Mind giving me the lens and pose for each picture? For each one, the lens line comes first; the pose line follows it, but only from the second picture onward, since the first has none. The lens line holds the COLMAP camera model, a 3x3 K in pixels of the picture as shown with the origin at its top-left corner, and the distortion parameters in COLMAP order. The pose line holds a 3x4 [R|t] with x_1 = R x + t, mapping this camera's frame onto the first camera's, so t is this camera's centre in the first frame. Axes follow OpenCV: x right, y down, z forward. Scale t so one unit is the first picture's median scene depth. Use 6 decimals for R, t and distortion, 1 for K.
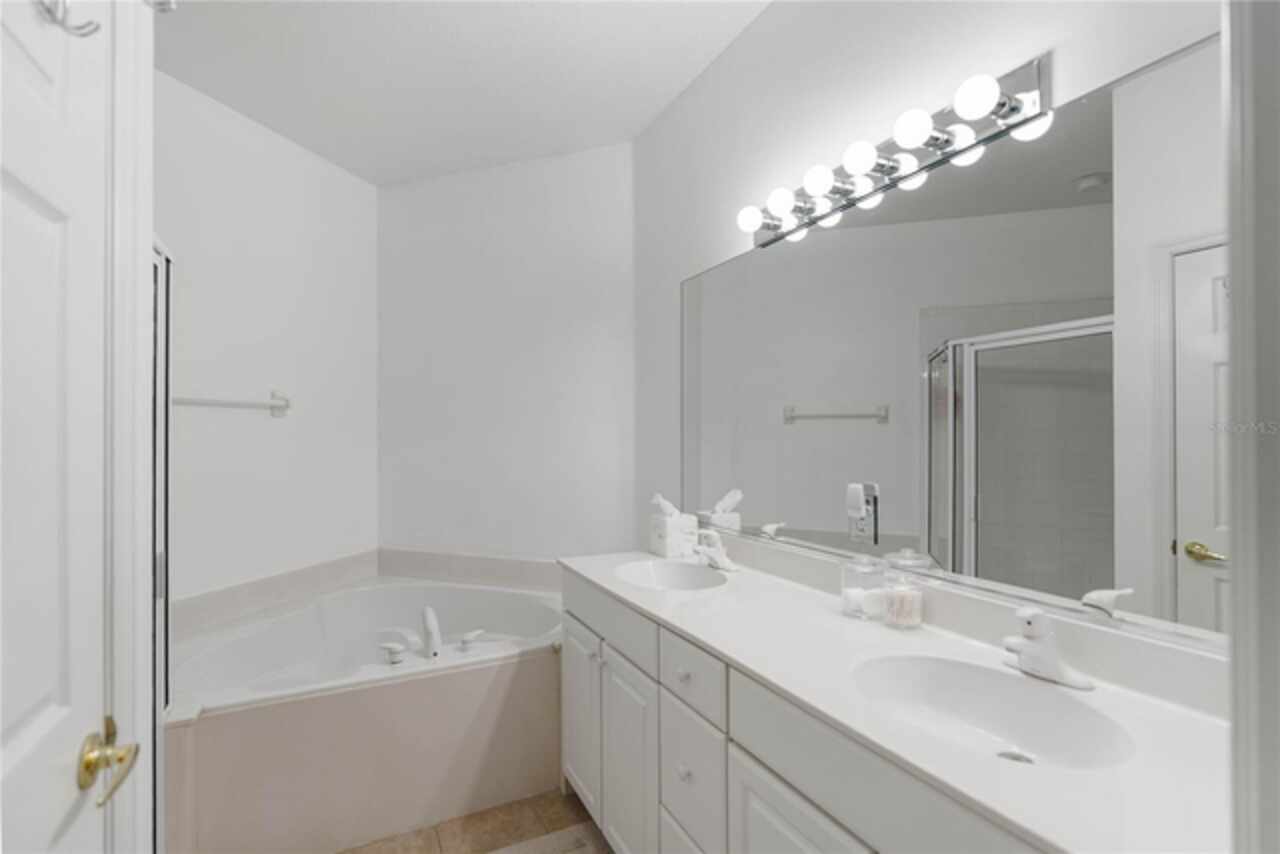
lens RADIAL K [[577.4, 0, 635.9], [0, 577.4, 431.6], [0, 0, 1]] dist [-0.009401, 0.001905]
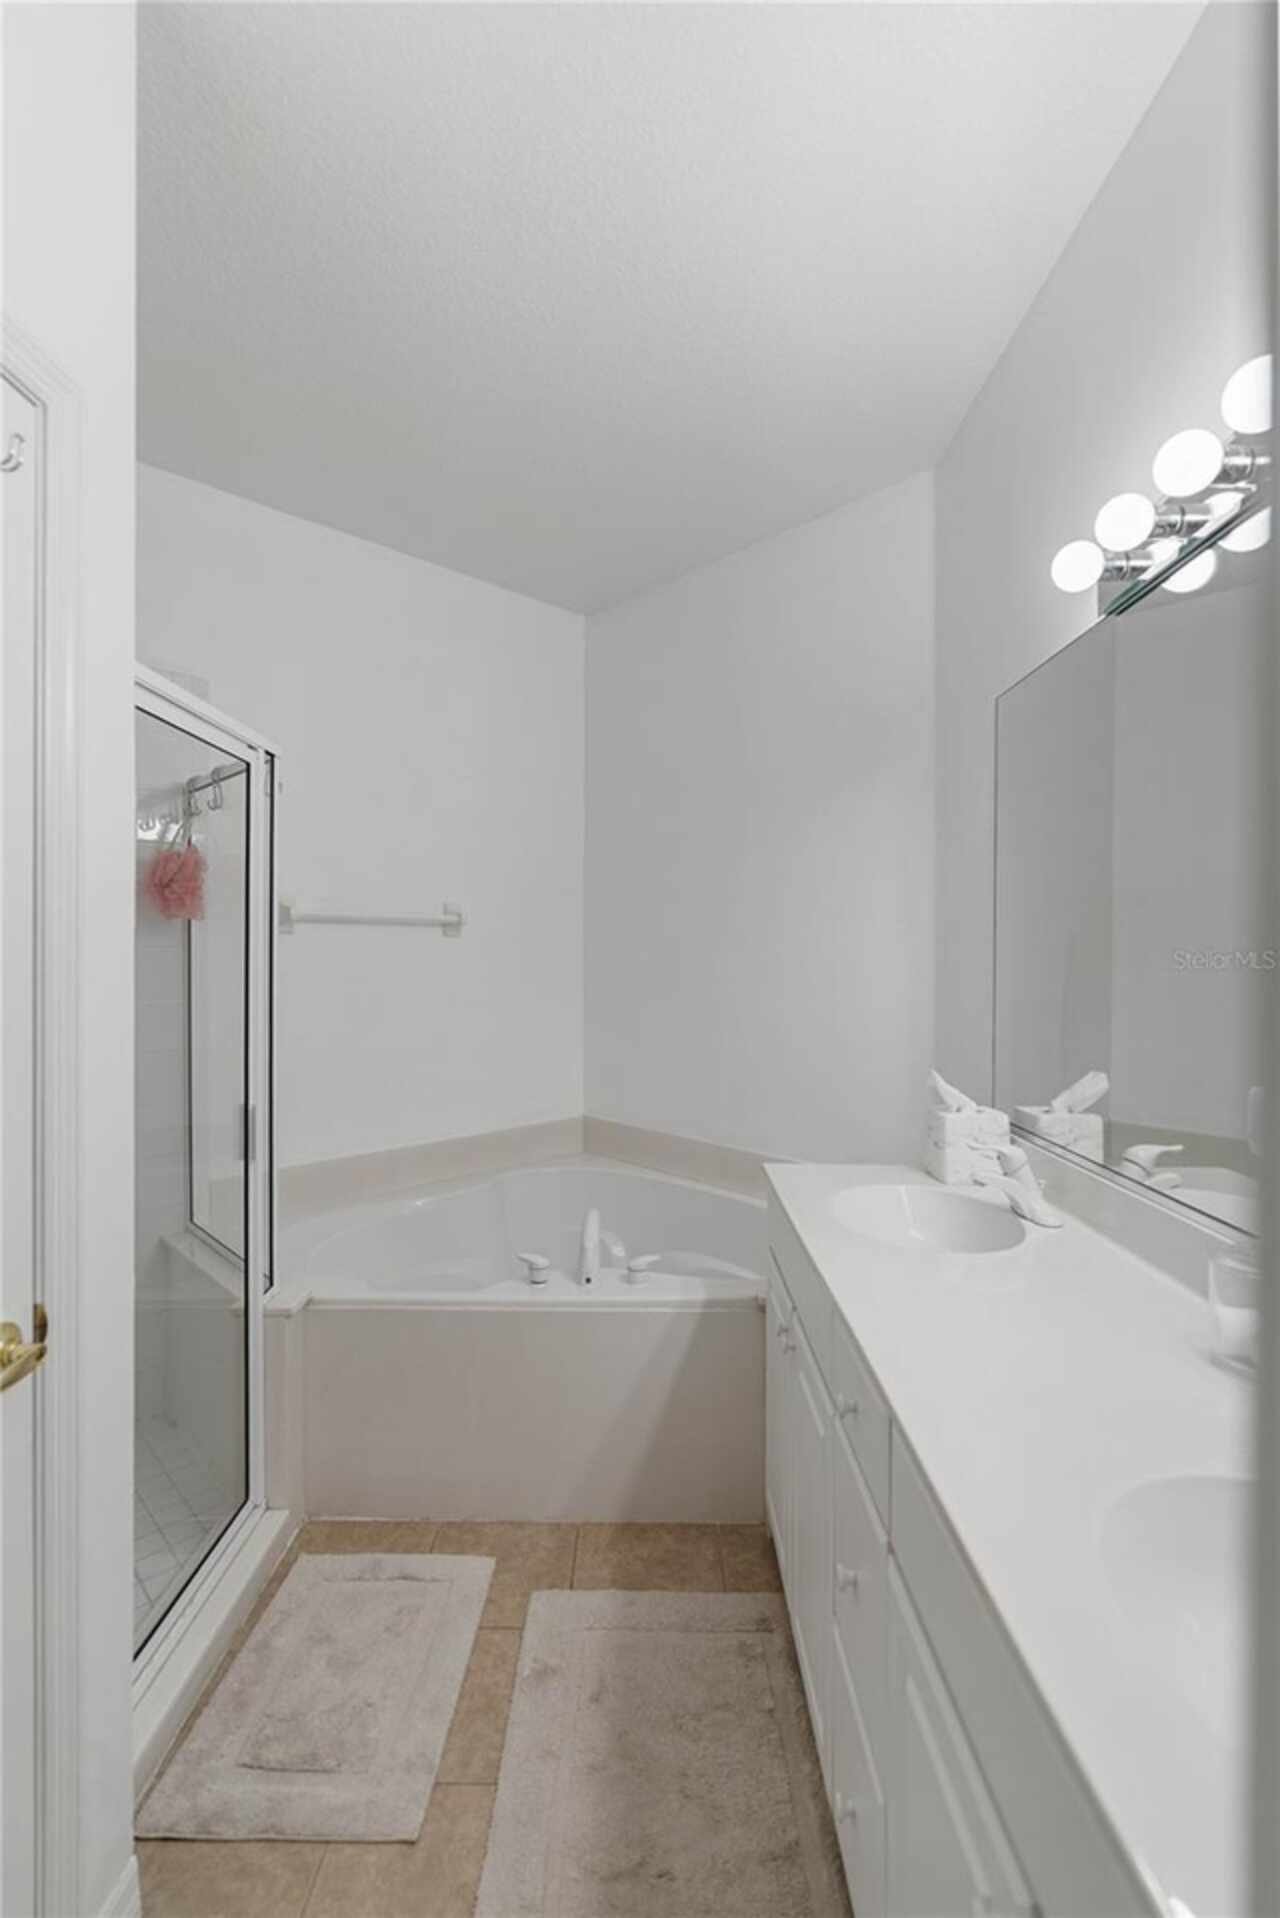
lens RADIAL K [[865.2, 0, 640.8], [0, 865.2, 955.0], [0, 0, 1]] dist [-0.009401, 0.001905]
pose [[0.890297, 0.007142, -0.455325, 0.179713], [-0.003348, 0.999953, 0.009138, -0.016319], [0.455369, -0.006611, 0.890278, 0.100584]]
